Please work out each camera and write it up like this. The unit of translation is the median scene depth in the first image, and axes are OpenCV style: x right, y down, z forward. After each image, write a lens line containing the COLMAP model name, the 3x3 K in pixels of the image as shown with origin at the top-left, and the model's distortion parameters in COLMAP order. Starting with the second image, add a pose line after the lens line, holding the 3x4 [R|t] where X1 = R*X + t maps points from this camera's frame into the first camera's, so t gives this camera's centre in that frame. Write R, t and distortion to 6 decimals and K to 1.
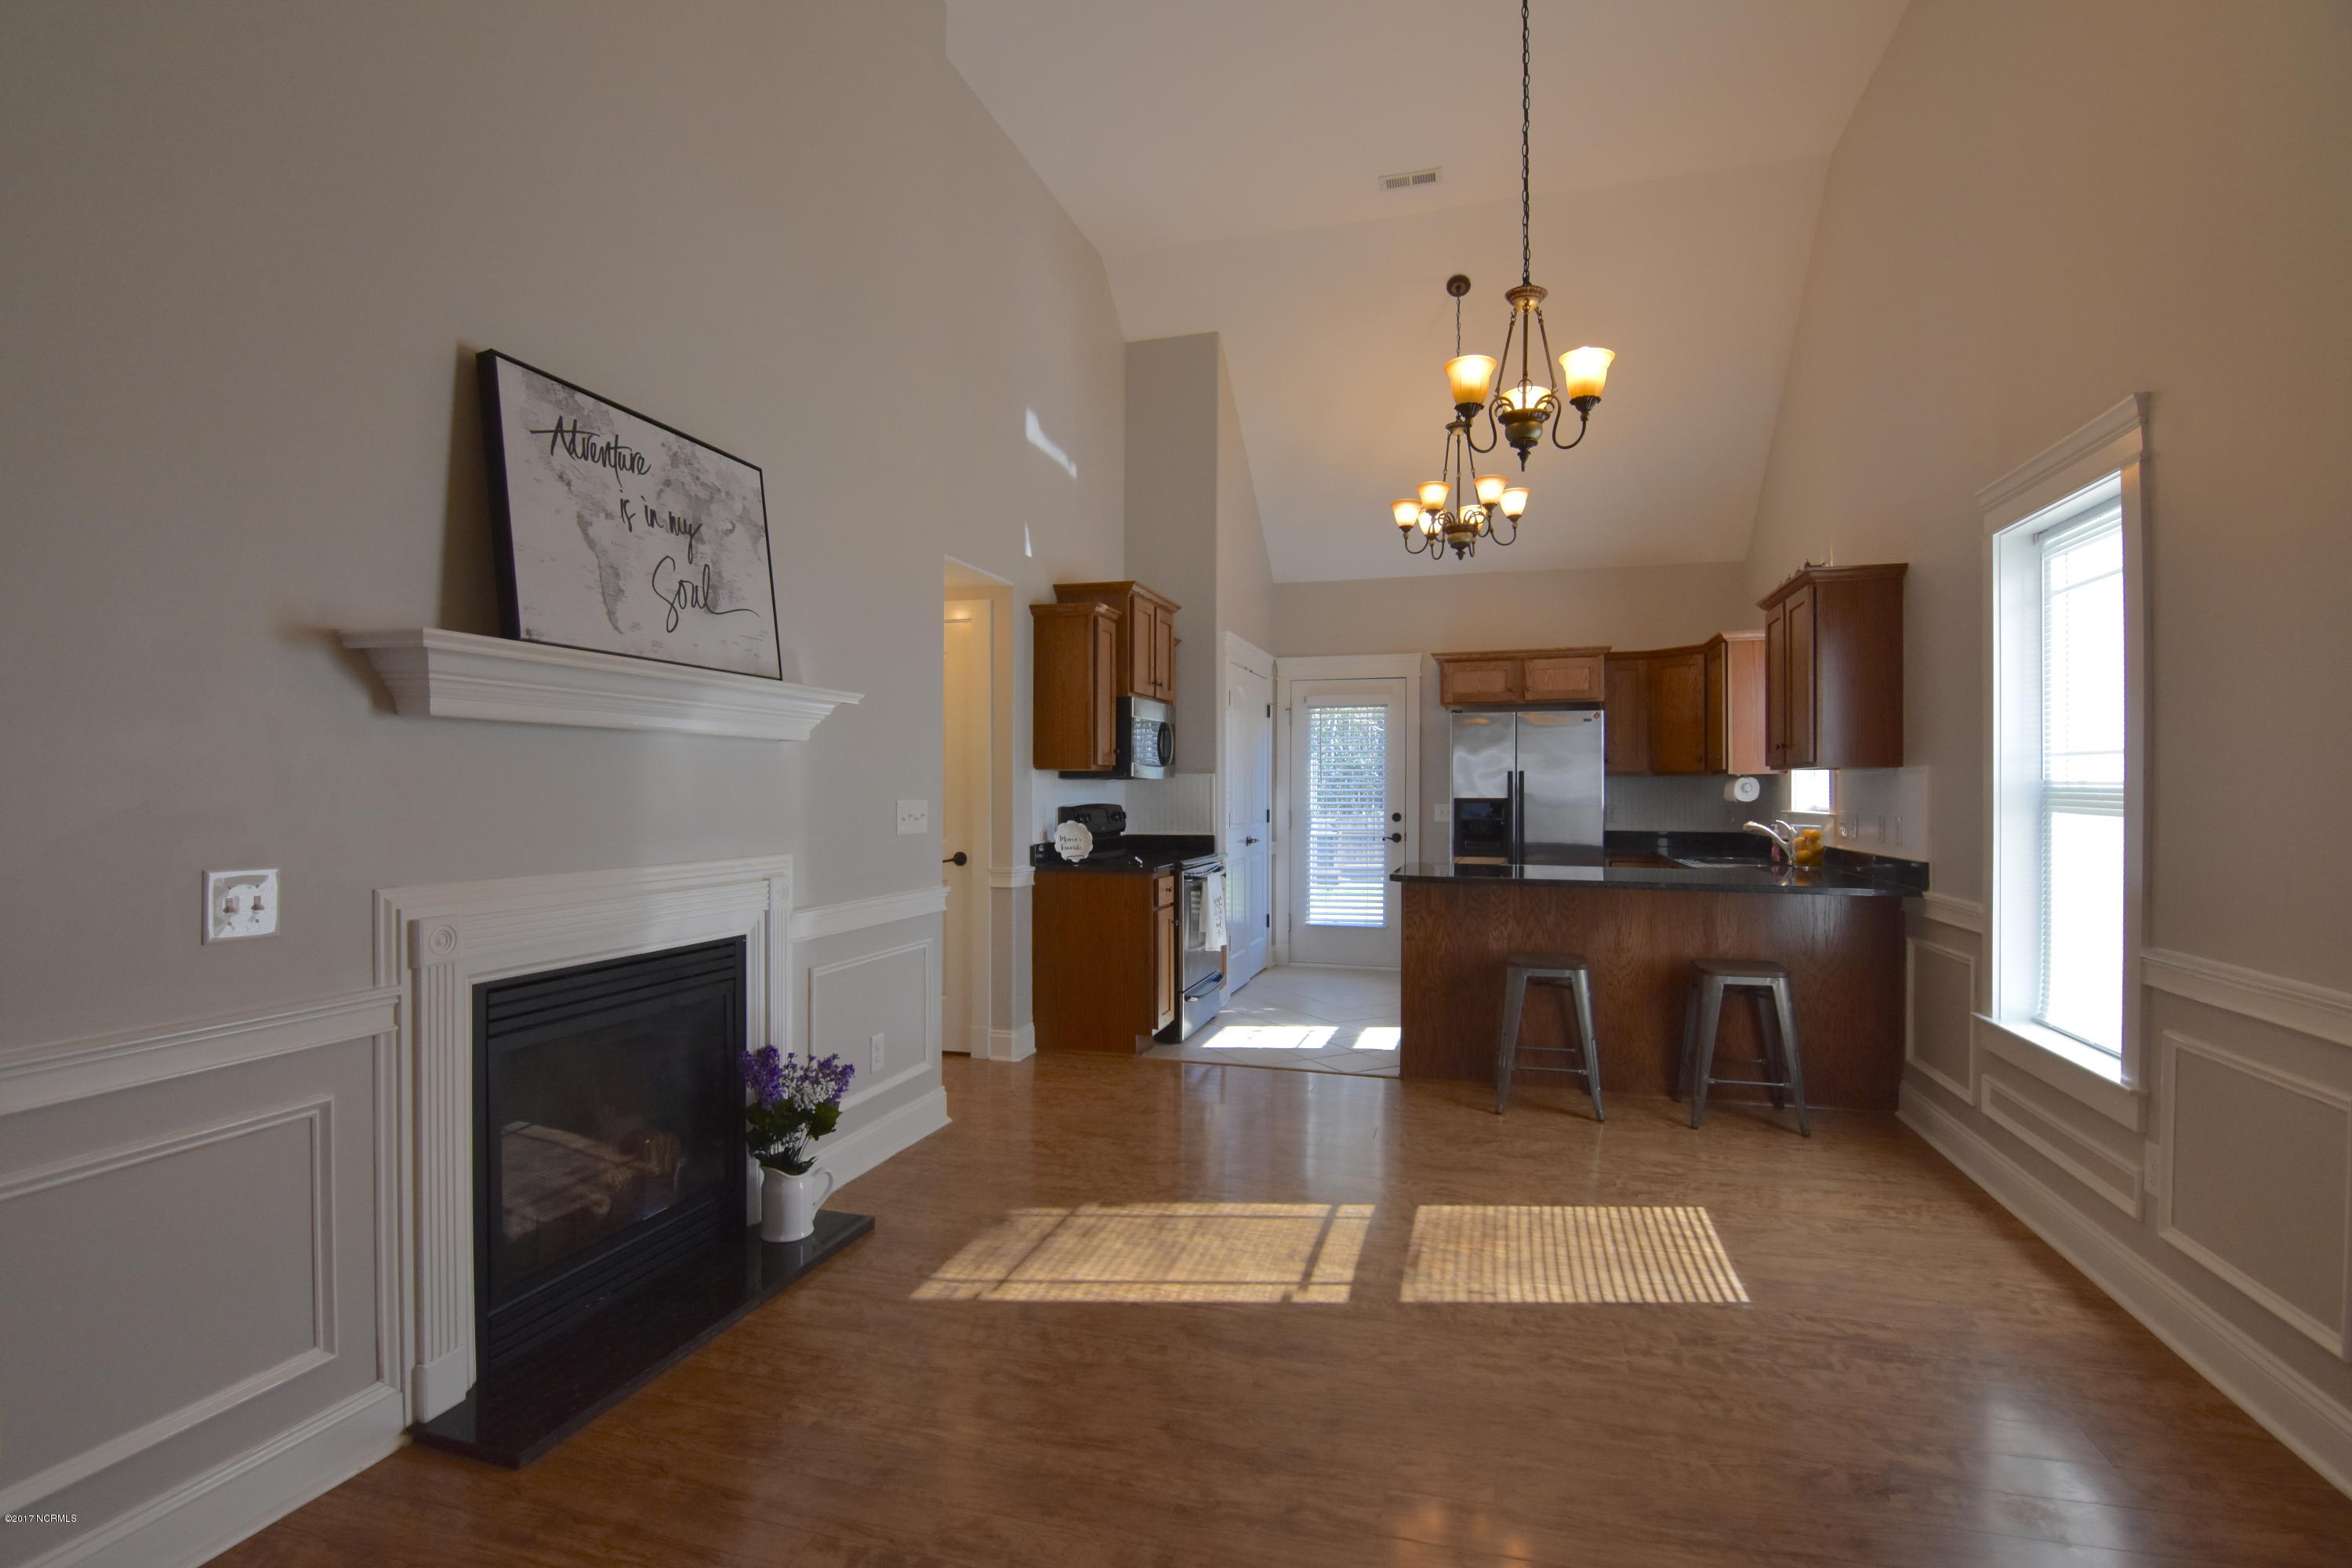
lens RADIAL K [[1137.1, 0, 1163.7], [0, 1137.1, 788.2], [0, 0, 1]] dist [-0.005448, -0.009939]
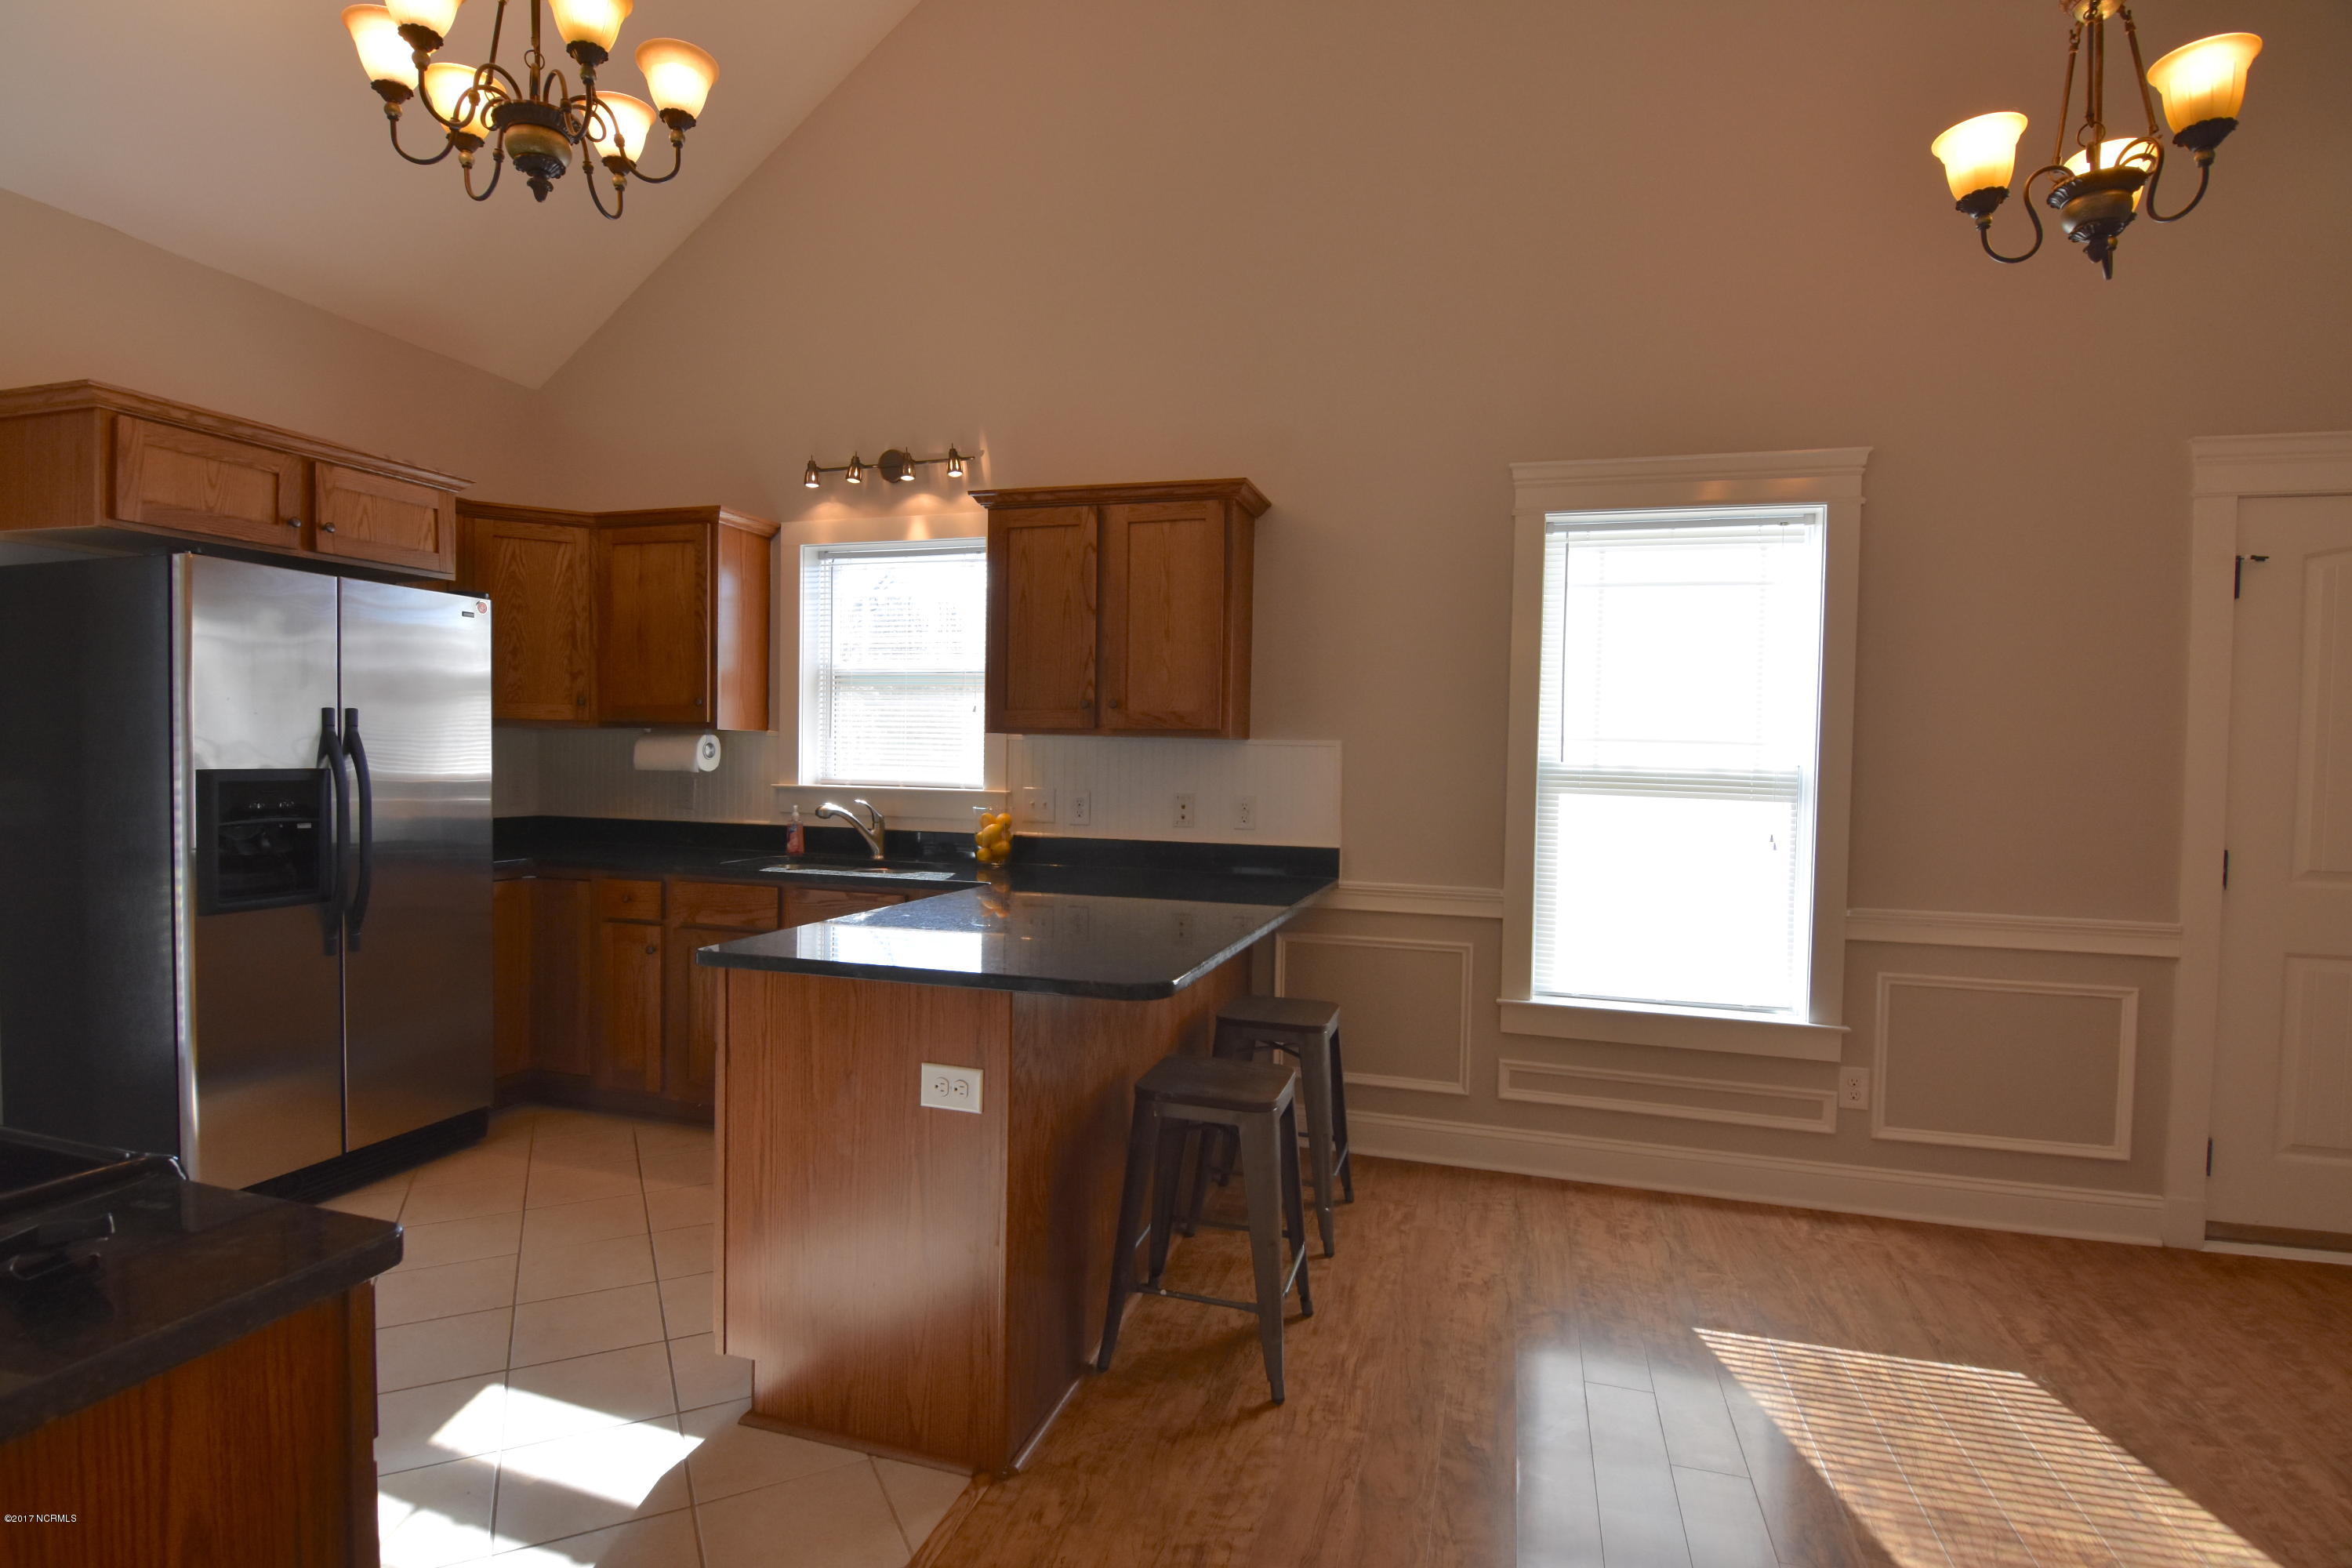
lens RADIAL K [[1137.1, 0, 1169.0], [0, 1137.1, 788.5], [0, 0, 1]] dist [-0.005448, -0.009939]
pose [[0.003978, -0.030551, 0.999525, -0.222937], [-0.021295, 0.999304, 0.030629, -0.006746], [-0.999765, -0.021406, 0.003325, 1.102640]]
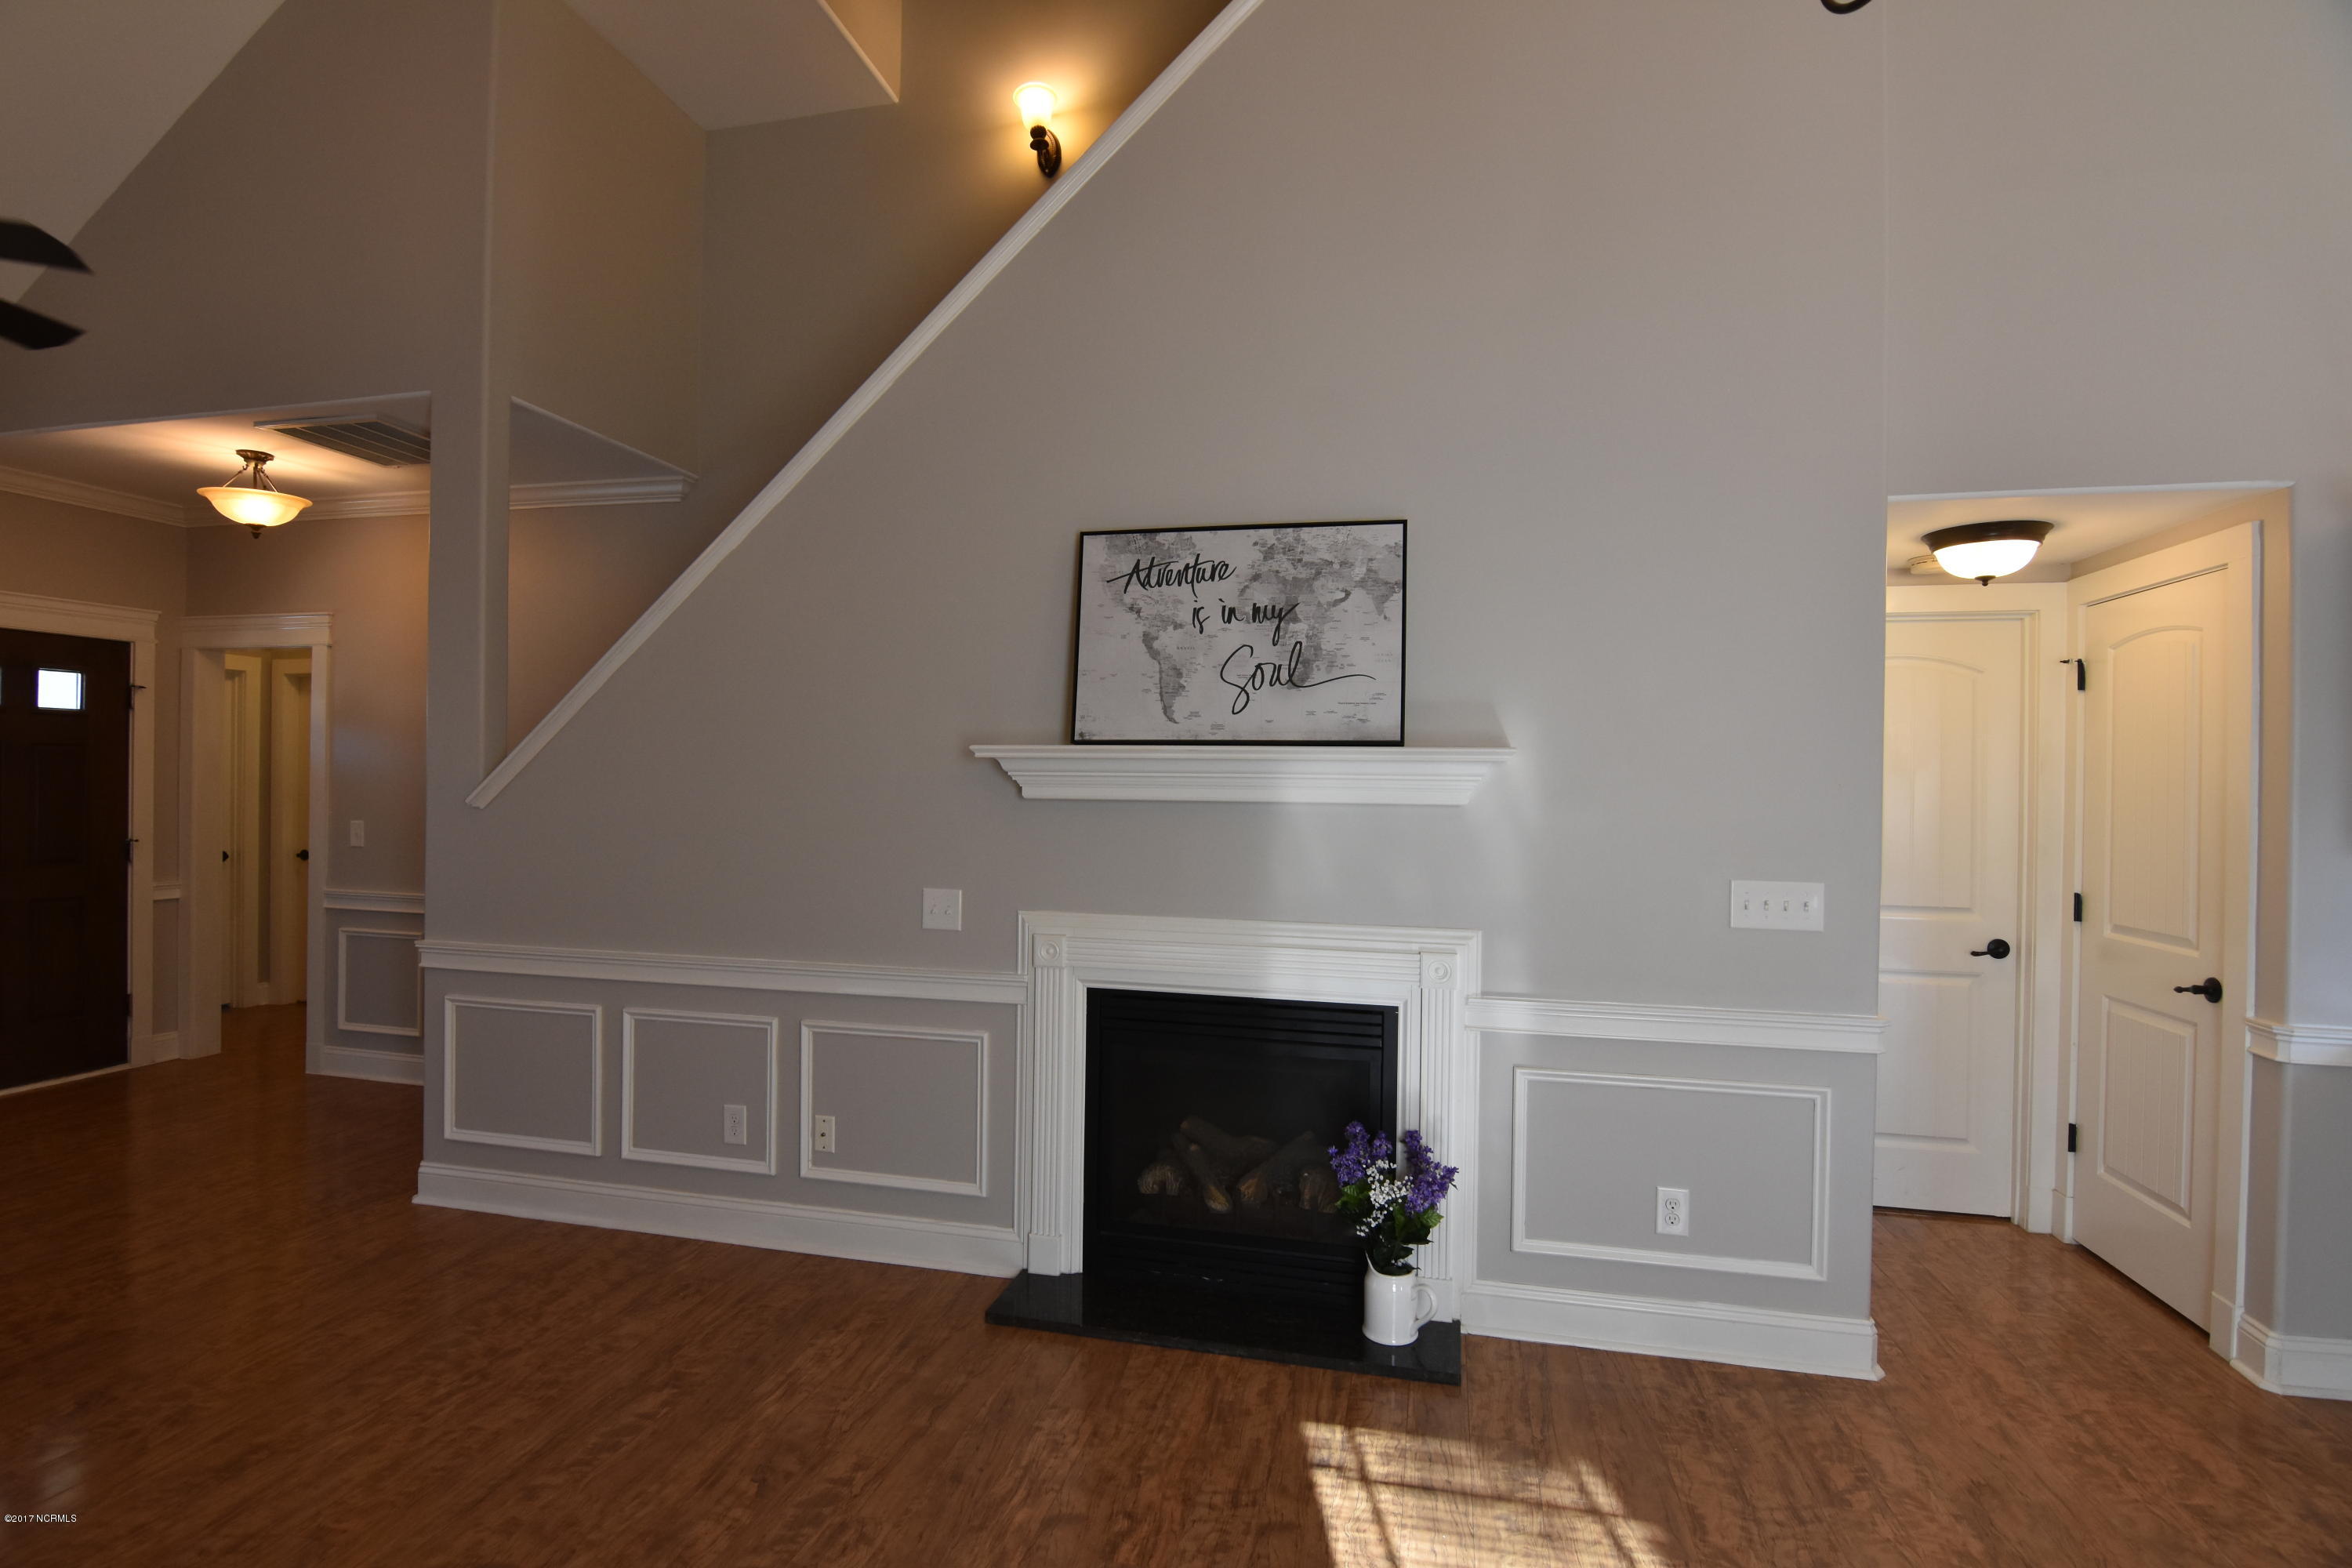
lens RADIAL K [[1137.1, 0, 1157.4], [0, 1137.1, 786.6], [0, 0, 1]] dist [-0.005448, -0.009939]
pose [[0.052607, 0.002815, -0.998611, 0.441696], [-0.010674, 0.999940, 0.002257, -0.044012], [0.998558, 0.010540, 0.052634, 0.561948]]
